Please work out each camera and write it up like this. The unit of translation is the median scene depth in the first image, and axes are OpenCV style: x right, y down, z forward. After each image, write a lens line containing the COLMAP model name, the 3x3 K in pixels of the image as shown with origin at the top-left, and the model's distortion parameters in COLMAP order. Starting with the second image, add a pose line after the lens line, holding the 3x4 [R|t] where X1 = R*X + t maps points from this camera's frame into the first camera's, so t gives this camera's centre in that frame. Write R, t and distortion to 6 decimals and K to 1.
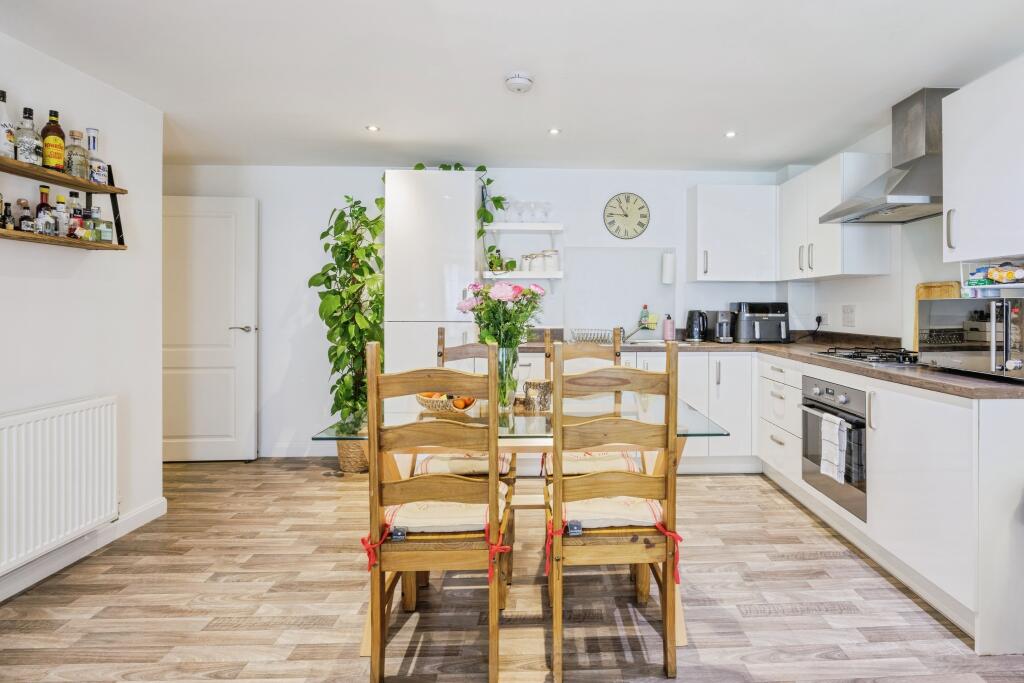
lens RADIAL K [[444.2, 0, 507.6], [0, 444.2, 305.7], [0, 0, 1]] dist [-0.000706, -0.000131]
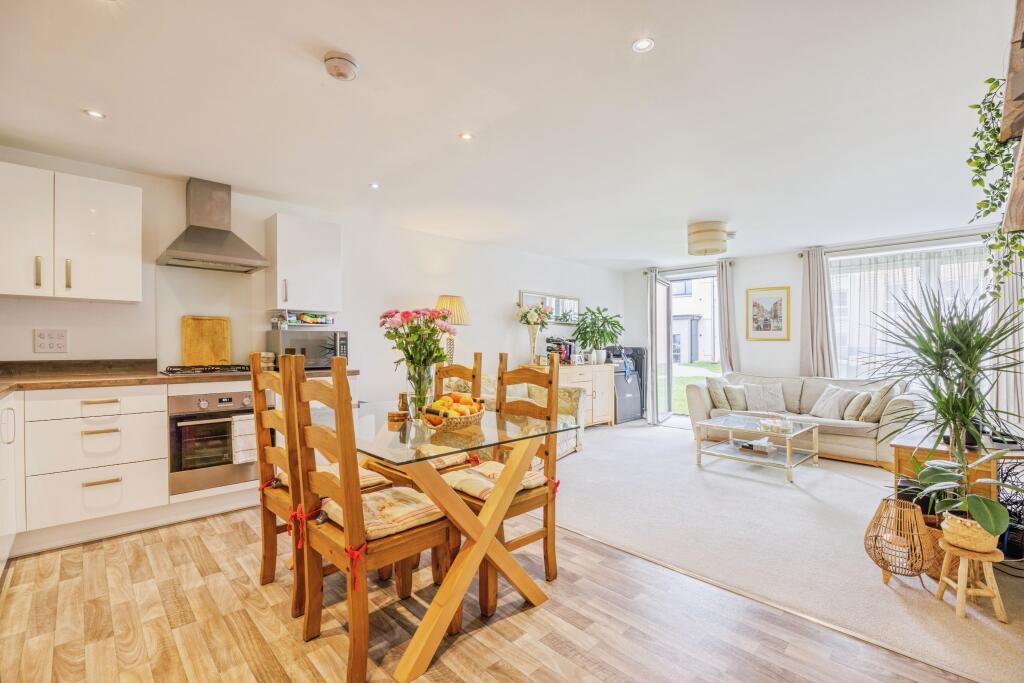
lens RADIAL K [[444.2, 0, 530.8], [0, 444.2, 343.4], [0, 0, 1]] dist [-0.000706, -0.000131]
pose [[-0.692587, -0.012632, 0.721224, -0.487325], [-0.007629, 0.999919, 0.010187, 0.006631], [-0.721294, 0.001553, -0.692627, 0.768864]]
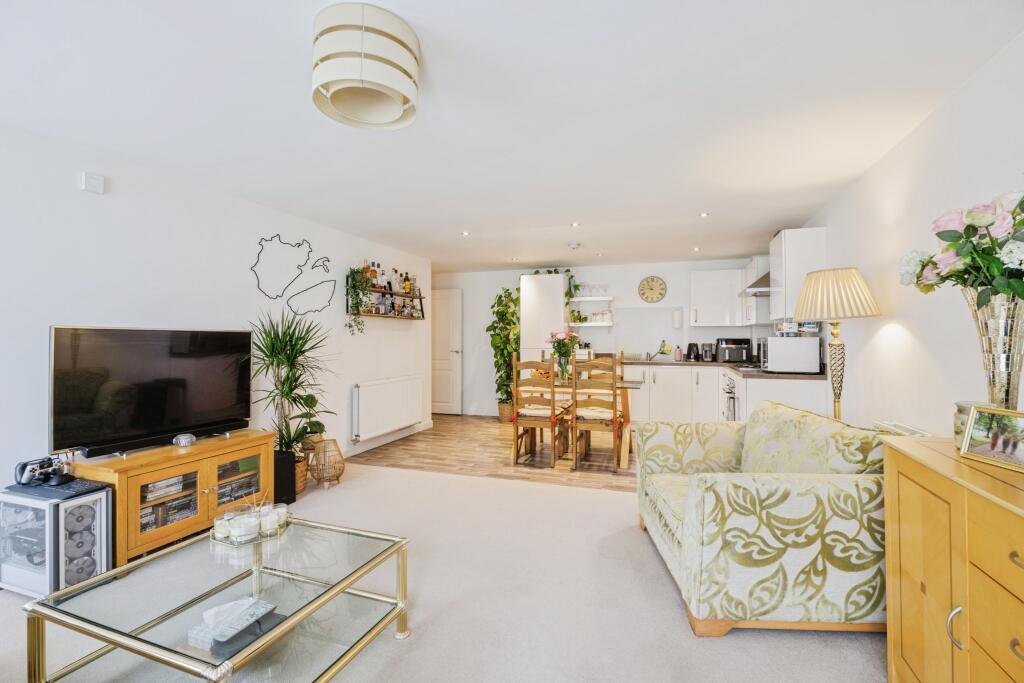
lens RADIAL K [[444.2, 0, 514.6], [0, 444.2, 338.9], [0, 0, 1]] dist [-0.000706, -0.000131]
pose [[0.955217, -0.002231, -0.295899, 0.302391], [0.001749, 0.999997, -0.001894, -0.004731], [0.295903, 0.001291, 0.955217, -0.962764]]
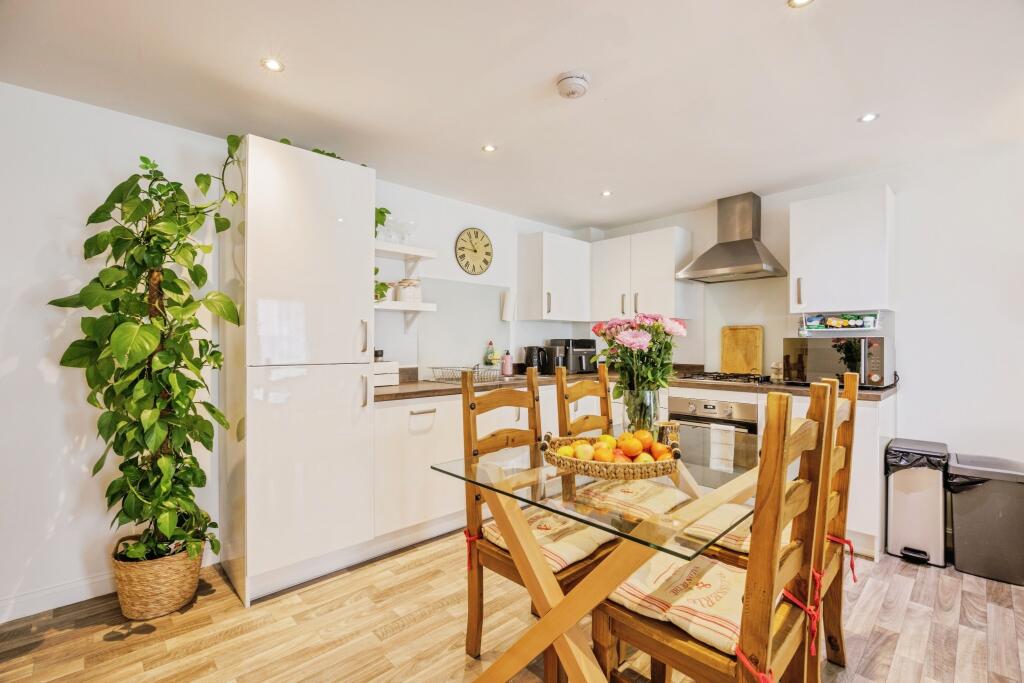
lens RADIAL K [[444.2, 0, 489.9], [0, 444.2, 342.4], [0, 0, 1]] dist [-0.000706, -0.000131]
pose [[0.775661, 0.000047, 0.631150, -0.374890], [0.000381, 1.000000, -0.000542, 0.001020], [-0.631150, 0.000661, 0.775660, 0.239489]]
